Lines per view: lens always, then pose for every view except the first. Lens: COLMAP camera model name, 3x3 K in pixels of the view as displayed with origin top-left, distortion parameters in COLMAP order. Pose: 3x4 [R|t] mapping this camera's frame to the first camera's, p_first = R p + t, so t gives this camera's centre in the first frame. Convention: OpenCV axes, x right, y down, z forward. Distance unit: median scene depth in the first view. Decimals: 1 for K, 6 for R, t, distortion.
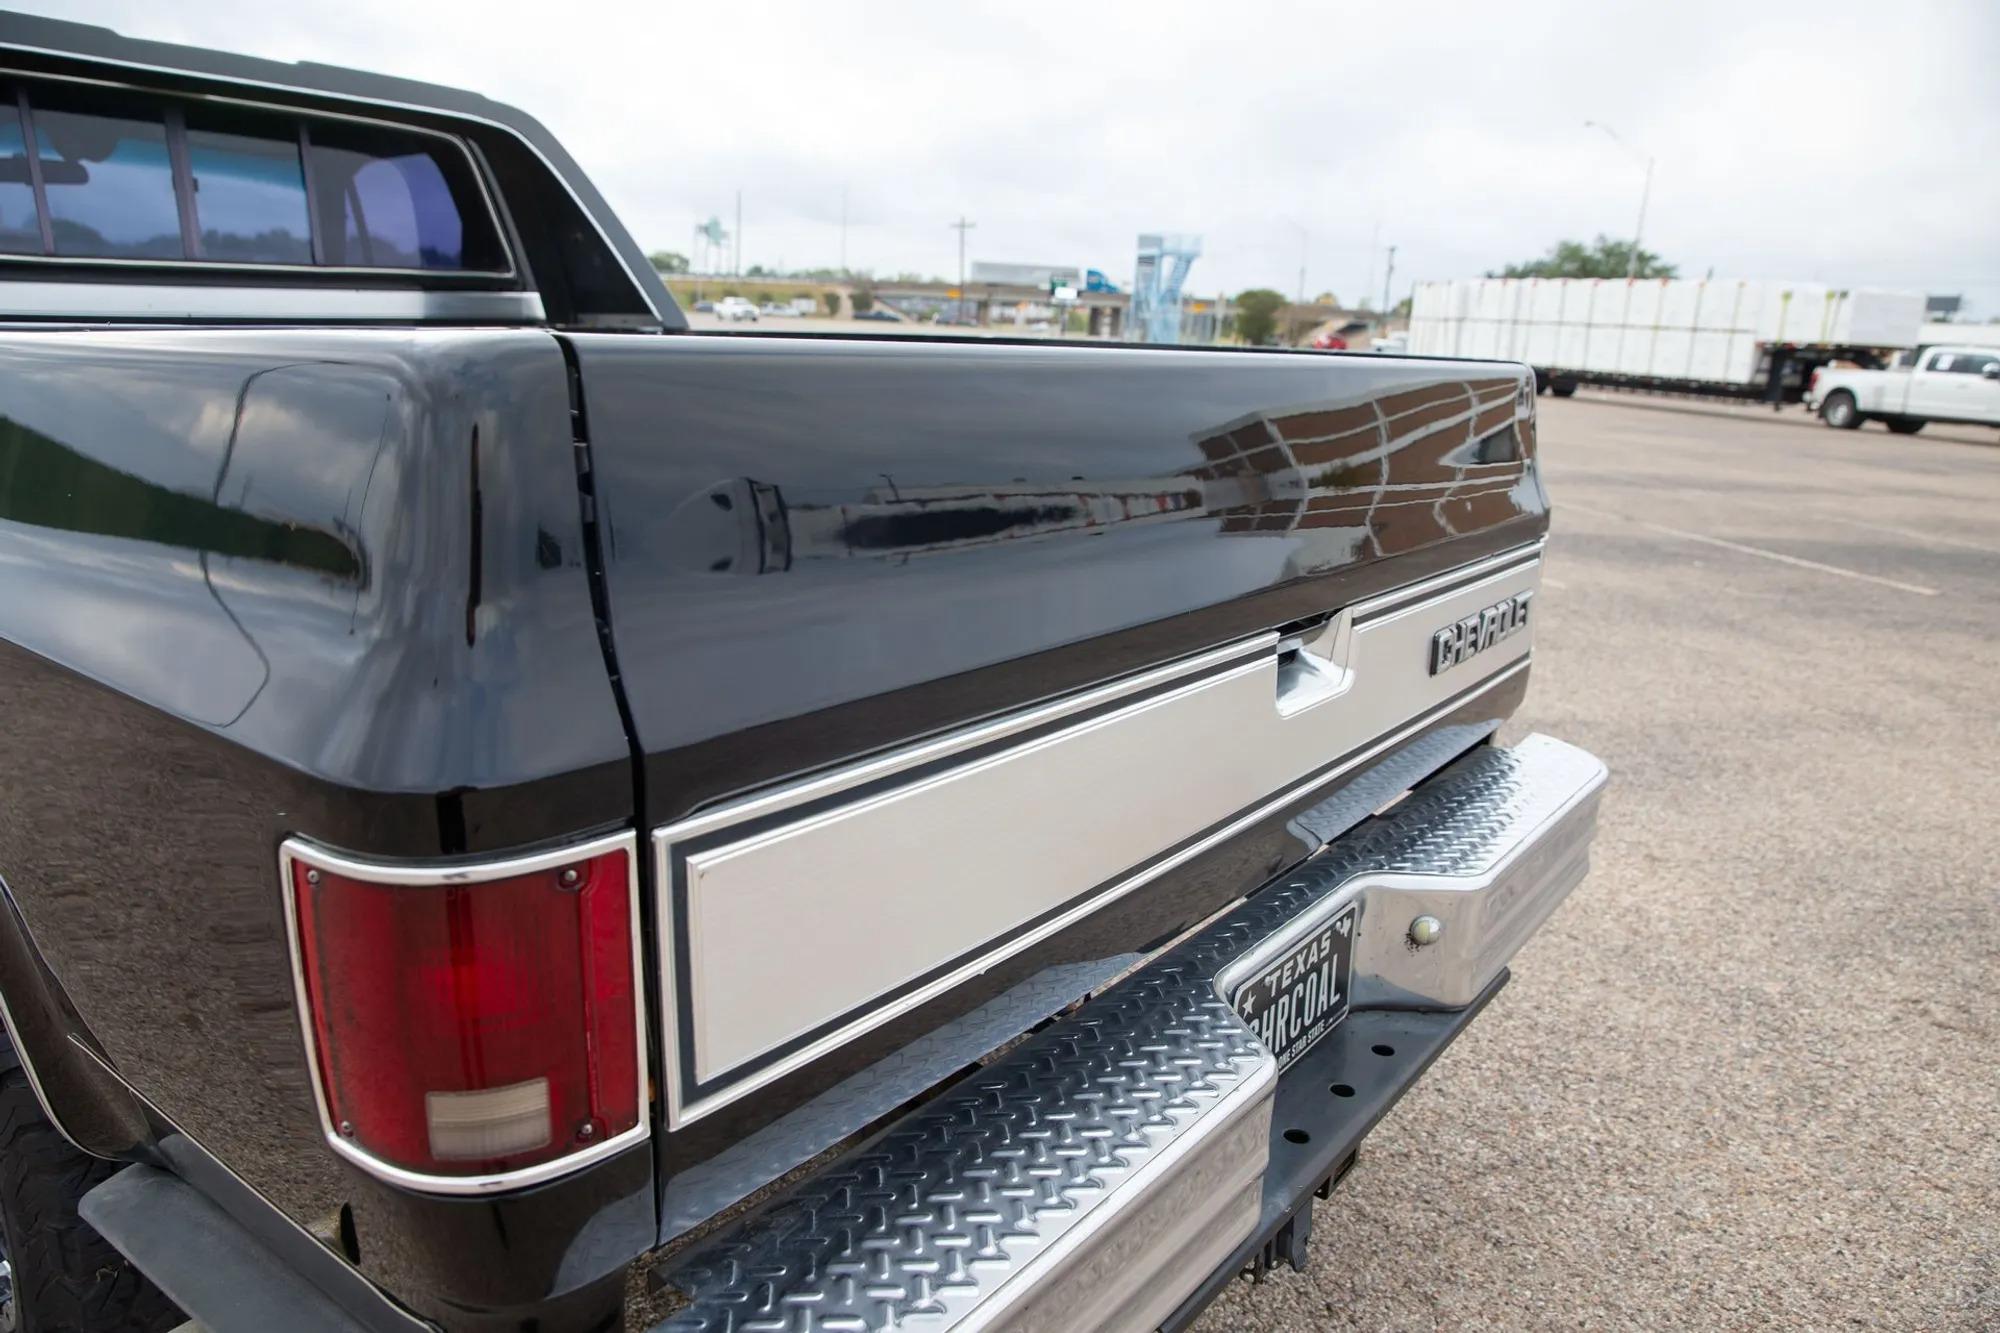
lens RADIAL K [[1293.8, 0, 954.5], [0, 1293.8, 722.7], [0, 0, 1]] dist [-0.000502, -0.000606]
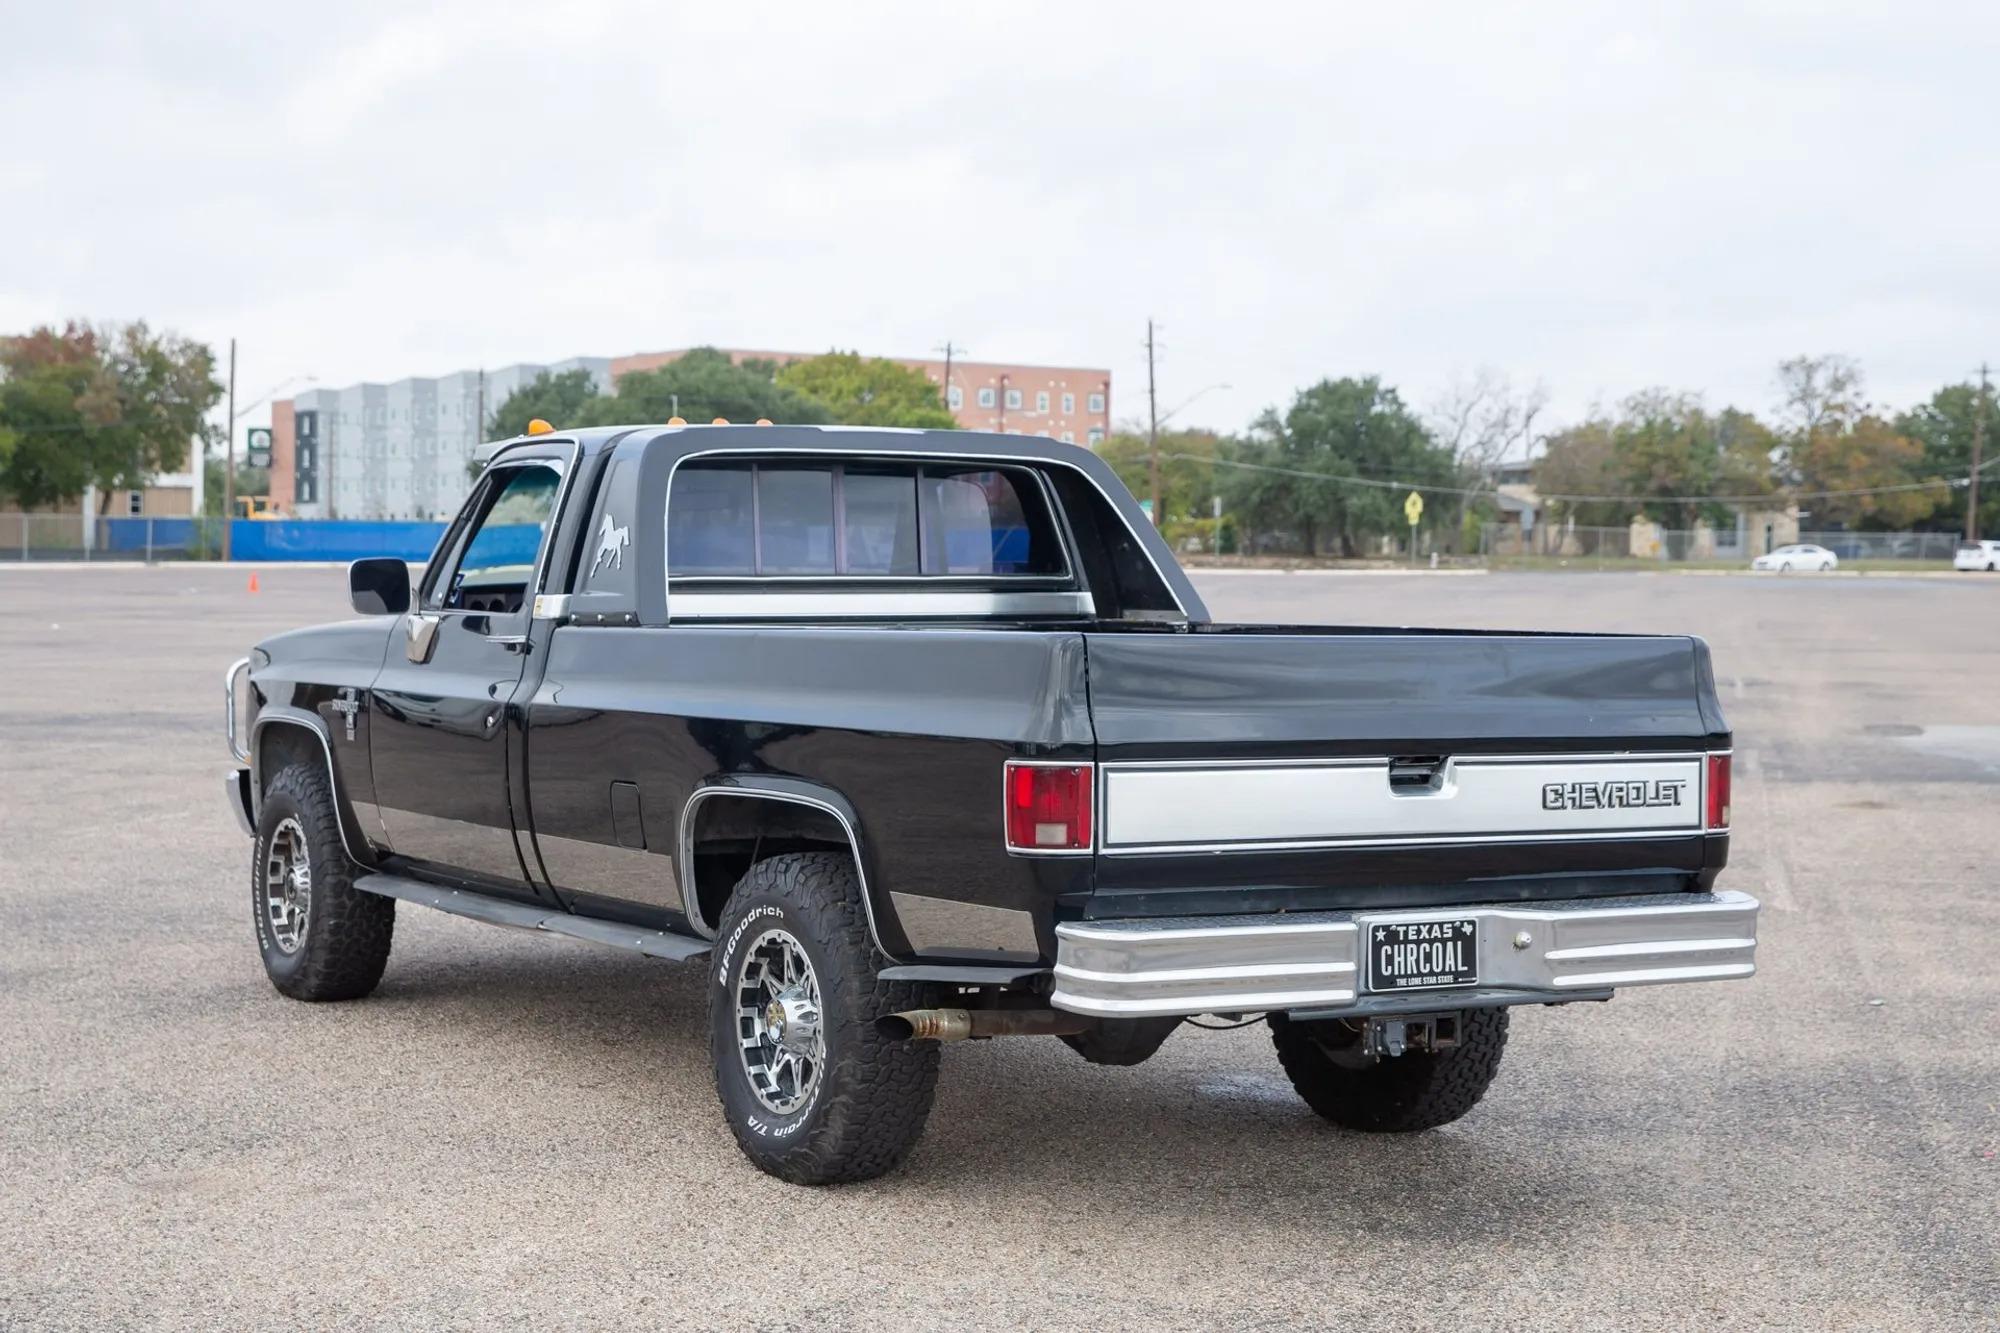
lens RADIAL K [[3227.5, 0, 883.4], [0, 3227.5, 663.6], [0, 0, 1]] dist [0.082897, 0.139438]
pose [[0.932771, -0.001797, -0.360465, 1.288338], [-0.092050, 0.965646, -0.243010, 1.075820], [0.348519, 0.259854, 0.900561, -3.889265]]
